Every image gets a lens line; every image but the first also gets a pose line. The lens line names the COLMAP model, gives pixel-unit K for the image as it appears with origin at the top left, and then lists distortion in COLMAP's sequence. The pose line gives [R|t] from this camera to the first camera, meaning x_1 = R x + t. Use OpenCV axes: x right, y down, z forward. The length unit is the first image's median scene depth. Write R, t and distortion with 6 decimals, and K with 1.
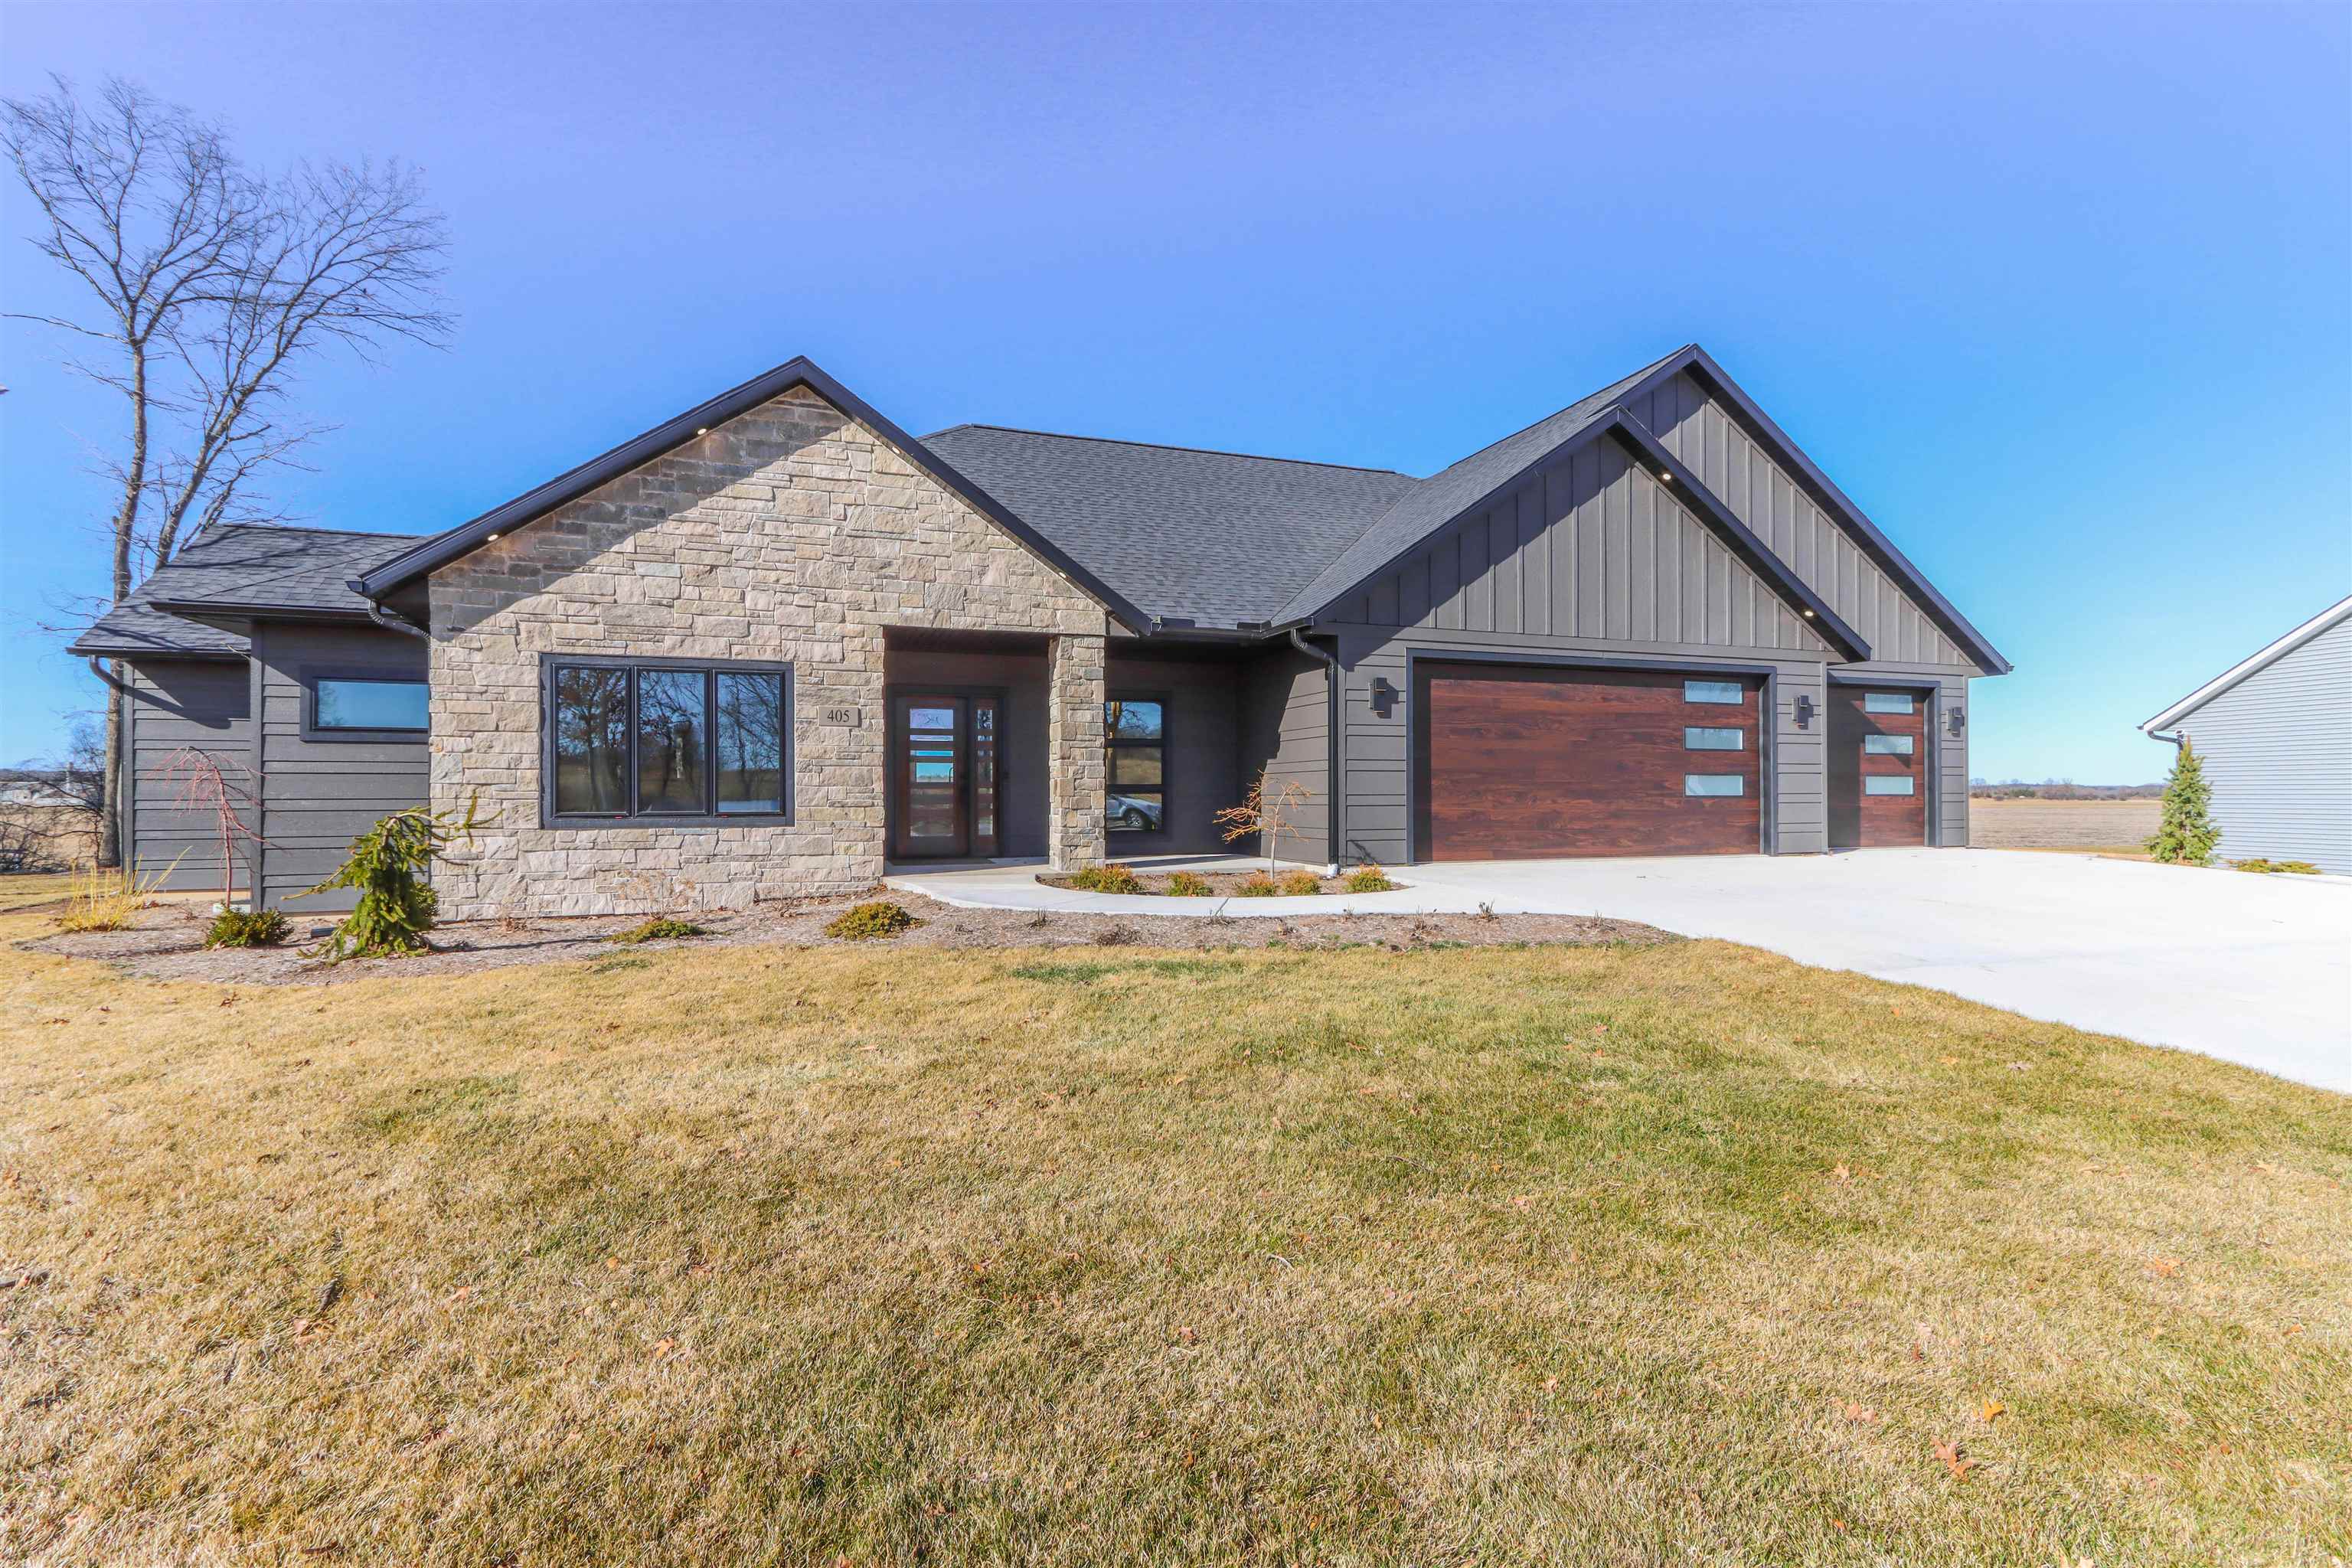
lens RADIAL K [[1080.3, 0, 1177.5], [0, 1080.3, 785.7], [0, 0, 1]] dist [-0.003959, 0.005045]
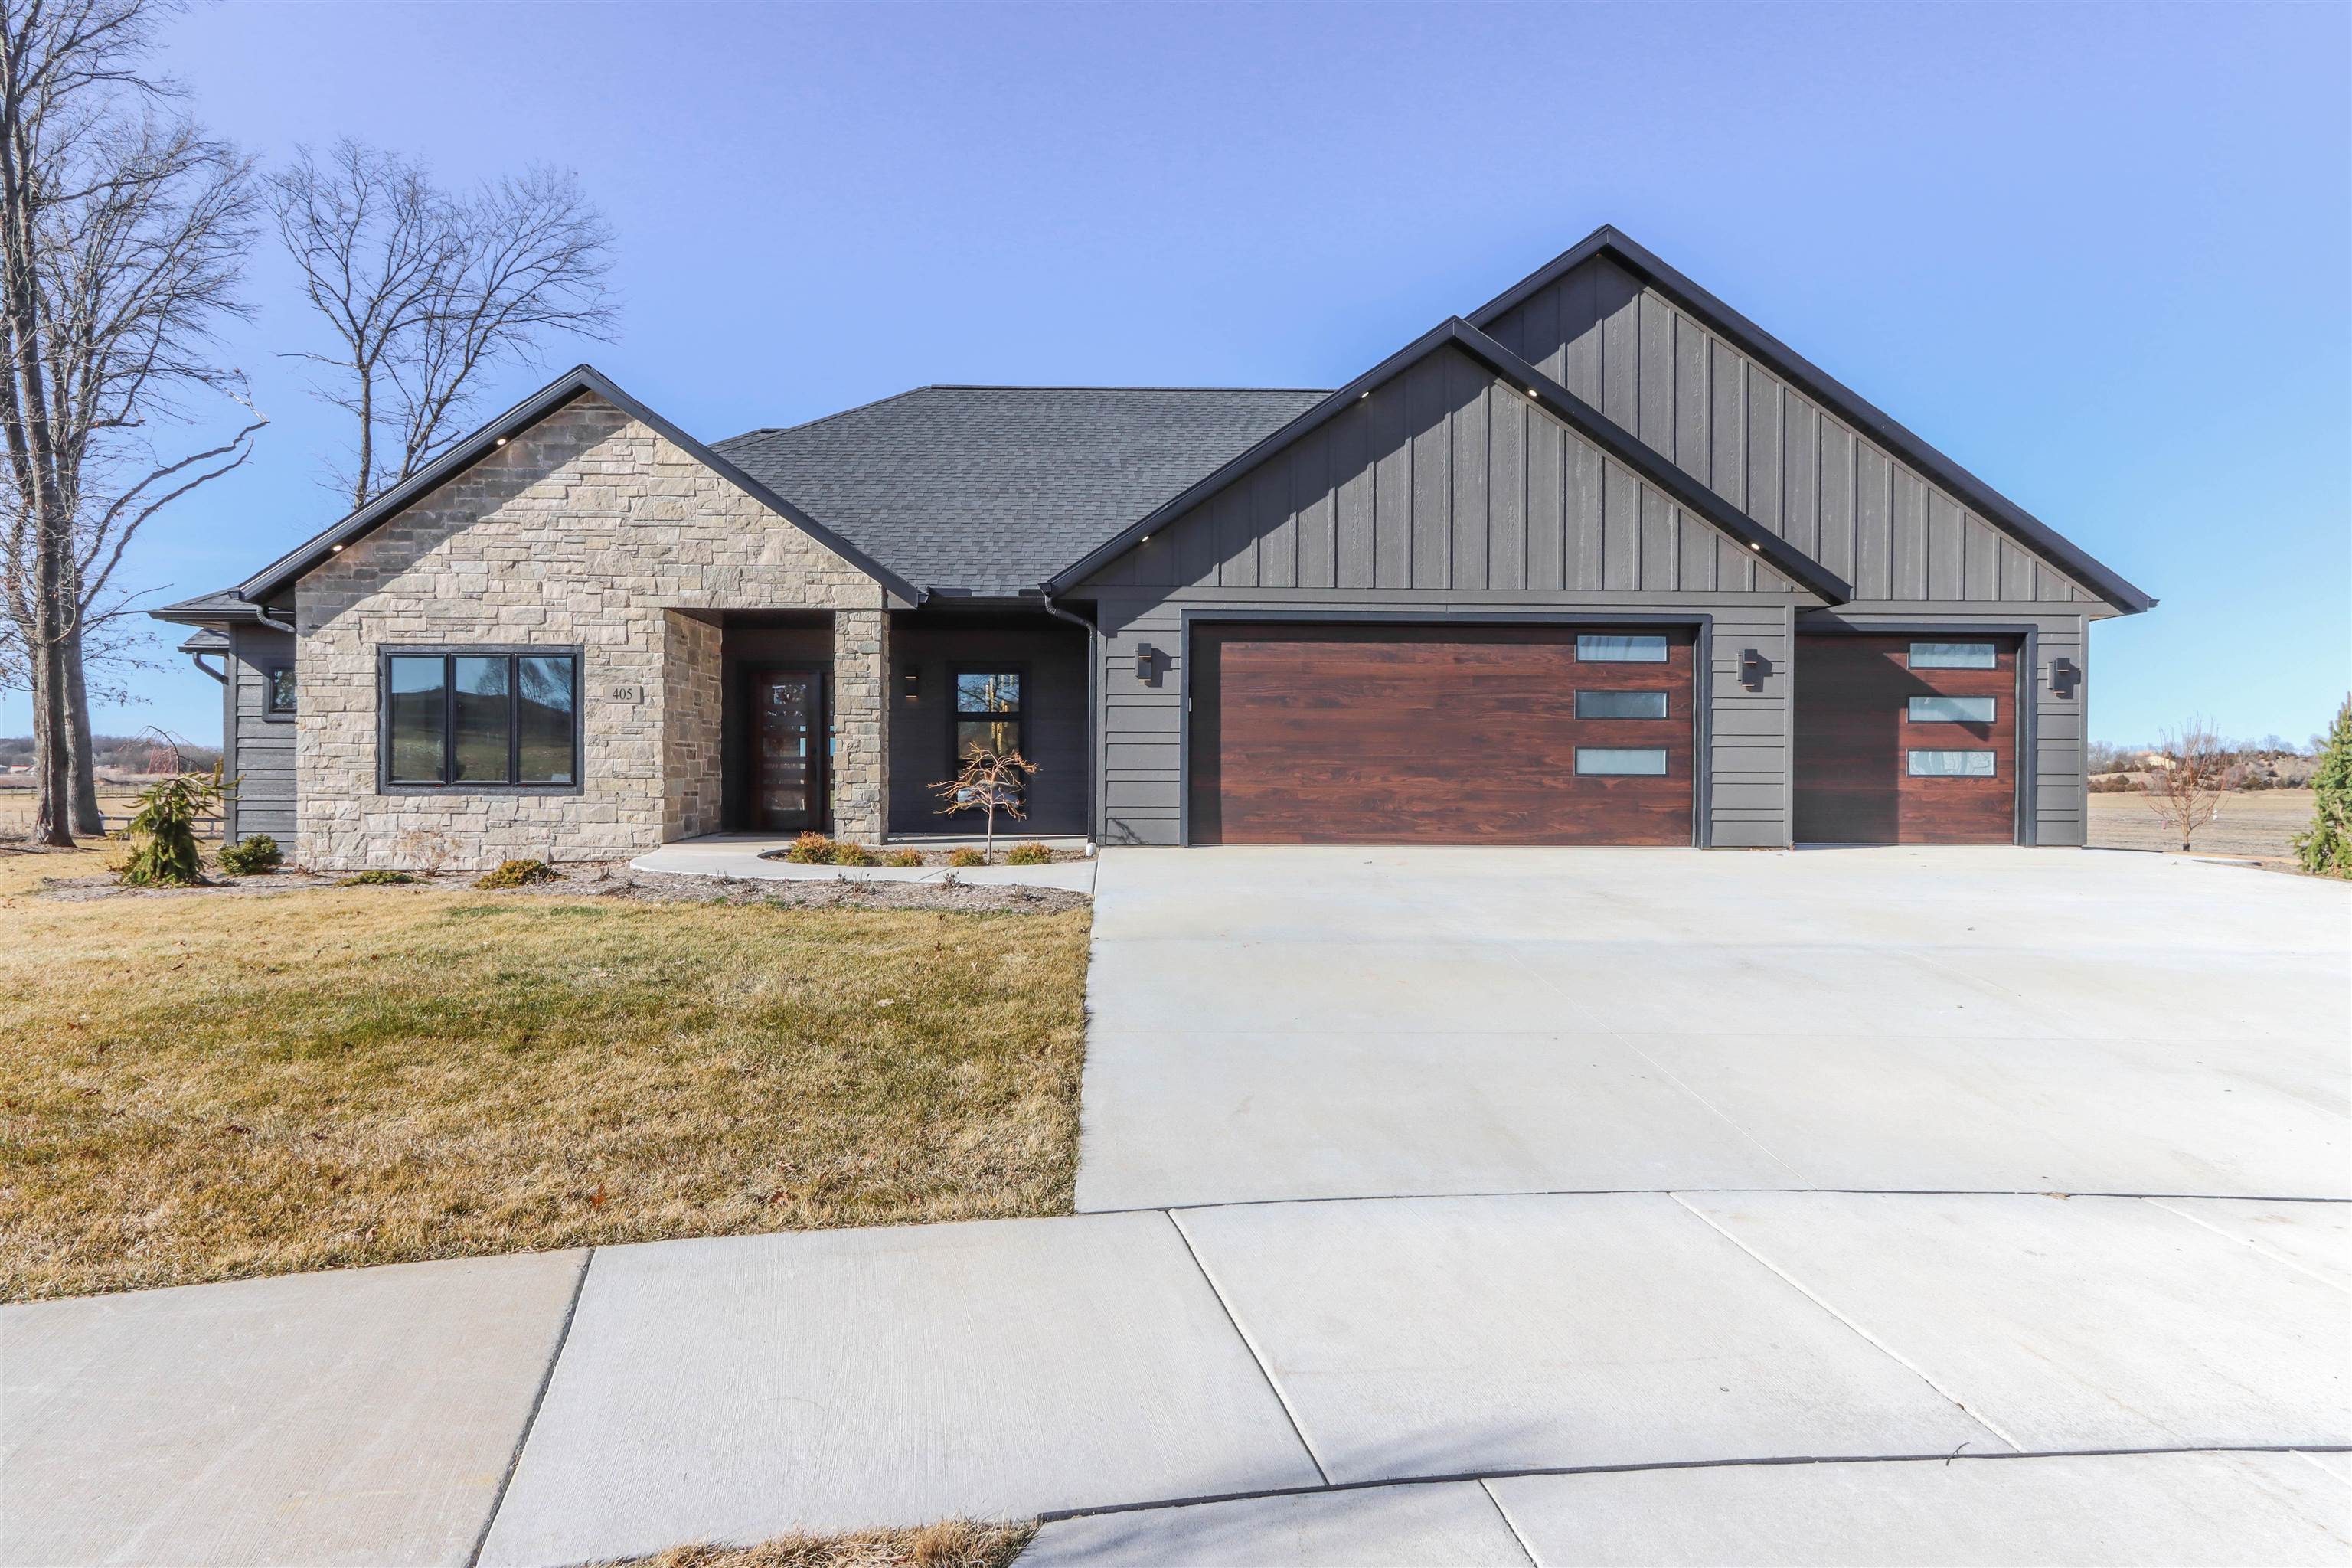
lens RADIAL K [[1322.4, 0, 1175.1], [0, 1322.4, 780.1], [0, 0, 1]] dist [-0.003132, 0.000076]
pose [[0.948585, 0.005847, -0.316467, 0.536343], [-0.003663, 0.999965, 0.007497, 0.008110], [0.316500, -0.005953, 0.948574, -0.065907]]
